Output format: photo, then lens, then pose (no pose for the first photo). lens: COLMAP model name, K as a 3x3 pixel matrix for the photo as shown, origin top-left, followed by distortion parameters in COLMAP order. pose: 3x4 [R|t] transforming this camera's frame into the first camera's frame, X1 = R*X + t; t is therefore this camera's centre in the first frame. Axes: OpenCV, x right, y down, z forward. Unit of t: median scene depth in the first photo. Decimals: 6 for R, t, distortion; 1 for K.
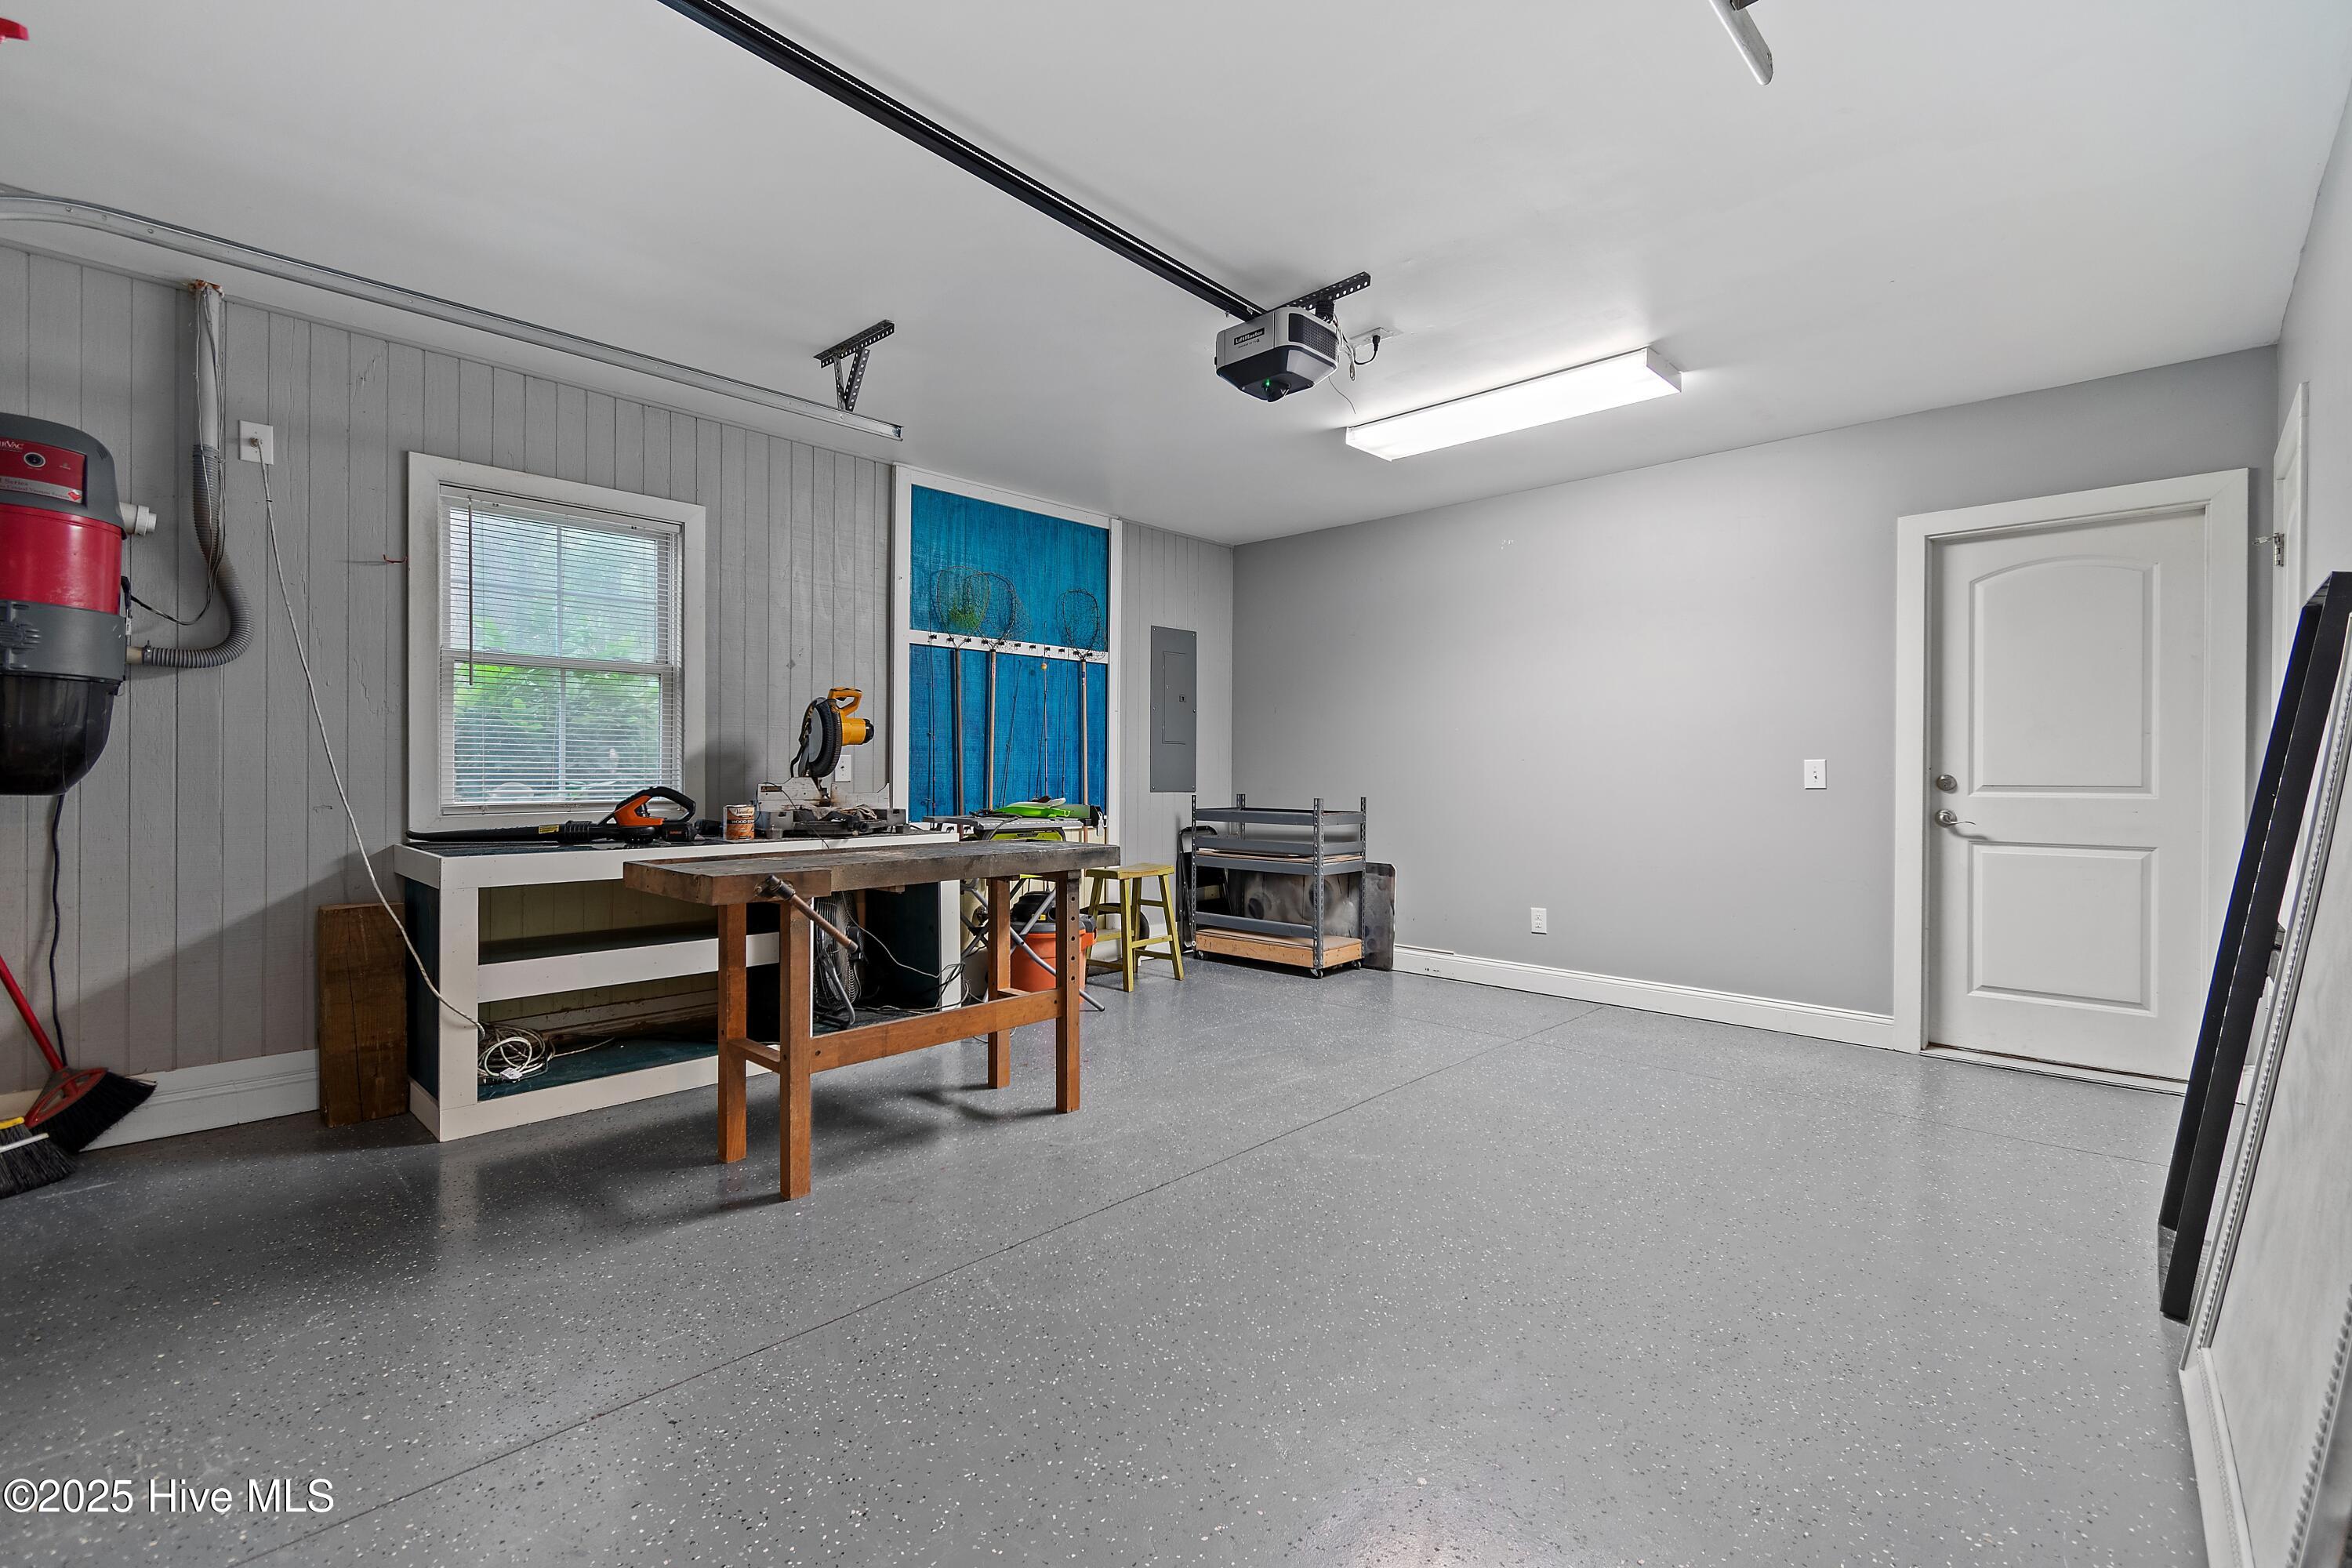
lens RADIAL K [[1038.0, 0, 1176.3], [0, 1038.0, 777.9], [0, 0, 1]] dist [0.000856, -0.000606]
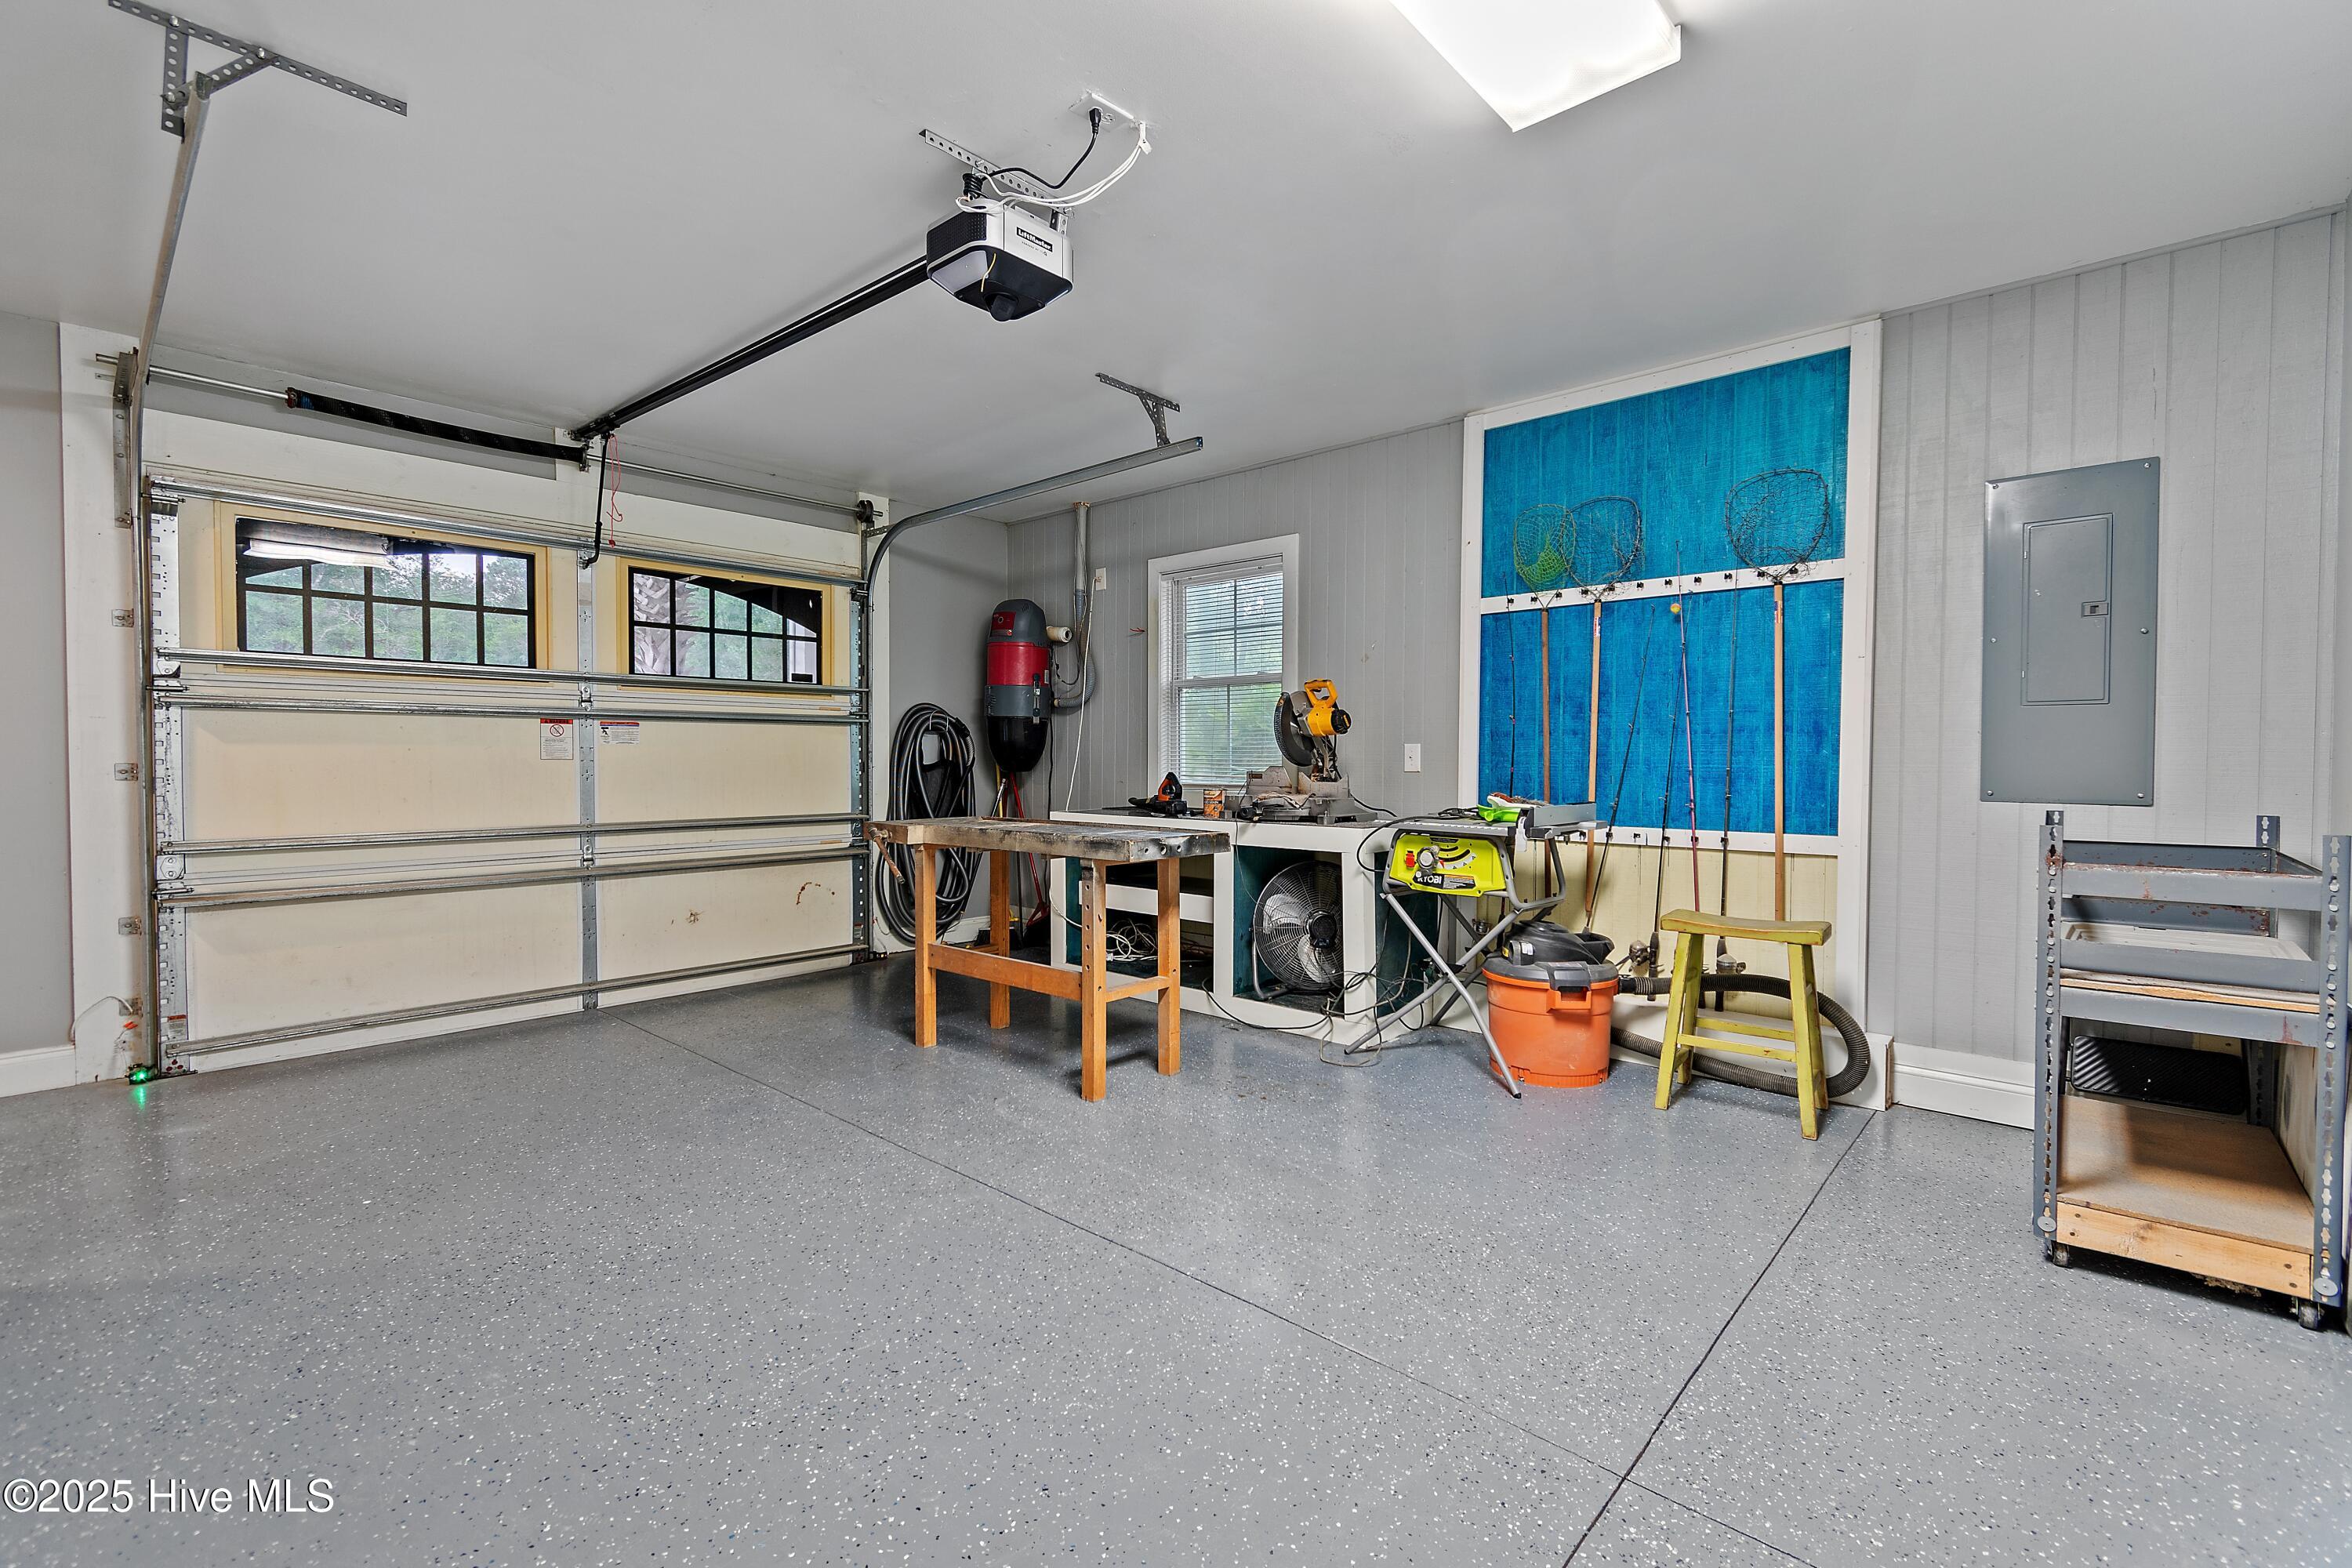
lens RADIAL K [[1033.0, 0, 1180.7], [0, 1033.0, 778.4], [0, 0, 1]] dist [0.004665, -0.001372]
pose [[0.021322, 0.014386, -0.999669, 0.616968], [-0.009109, 0.999858, 0.014195, -0.001765], [0.999731, 0.008803, 0.021450, 0.739821]]
